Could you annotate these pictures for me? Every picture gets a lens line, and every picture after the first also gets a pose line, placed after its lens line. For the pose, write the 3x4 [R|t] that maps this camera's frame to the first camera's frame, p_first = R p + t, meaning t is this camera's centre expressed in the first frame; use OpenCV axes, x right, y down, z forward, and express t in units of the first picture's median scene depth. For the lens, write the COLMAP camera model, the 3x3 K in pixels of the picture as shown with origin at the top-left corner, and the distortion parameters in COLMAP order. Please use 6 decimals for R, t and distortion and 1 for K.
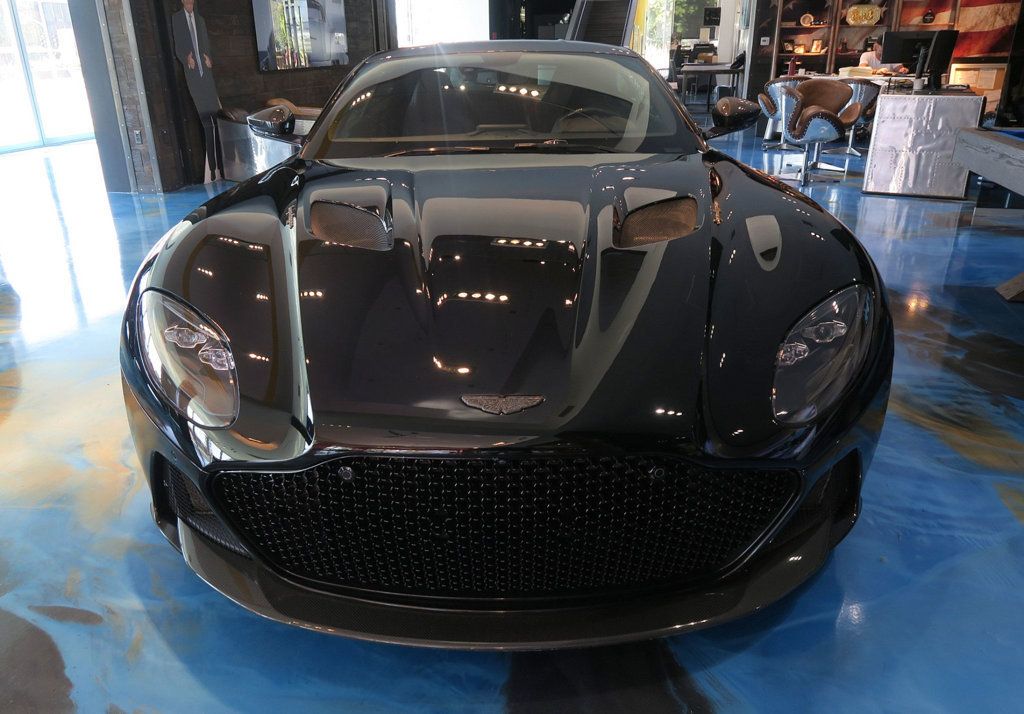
lens RADIAL K [[738.7, 0, 499.3], [0, 738.7, 354.1], [0, 0, 1]] dist [-0.009068, -0.000311]
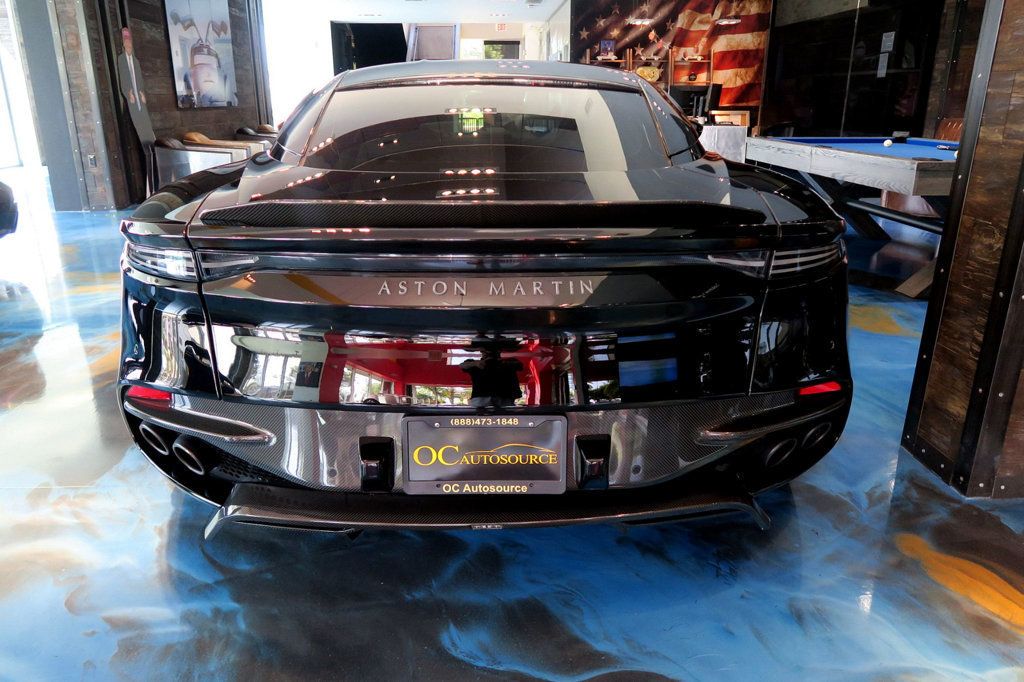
lens RADIAL K [[707.9, 0, 512.0], [0, 707.9, 341.0], [0, 0, 1]] dist [-0.010011, -0.002772]
pose [[0.959313, -0.076948, 0.271657, -0.197080], [0.095861, 0.993760, -0.057030, 0.105098], [-0.265574, 0.080751, 0.960703, -0.188747]]
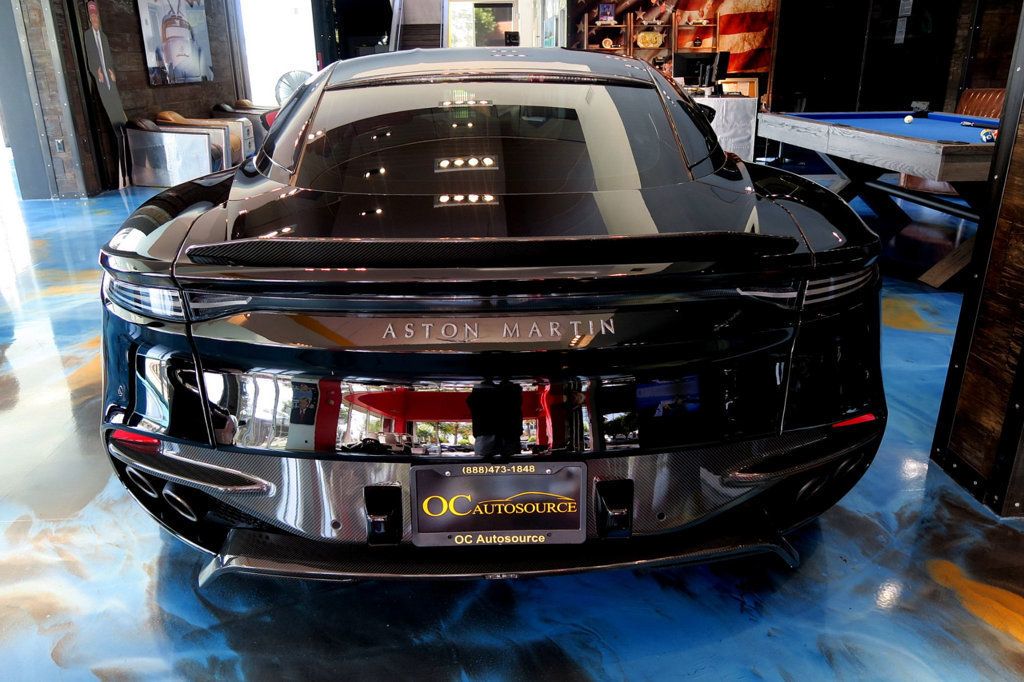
lens RADIAL K [[745.5, 0, 512.0], [0, 745.5, 341.0], [0, 0, 1]] dist [-0.016388, 0.004181]
pose [[0.956451, -0.098102, 0.274913, -0.199309], [0.109952, 0.993543, -0.027992, 0.086815], [-0.270392, 0.057001, 0.961061, -0.183974]]
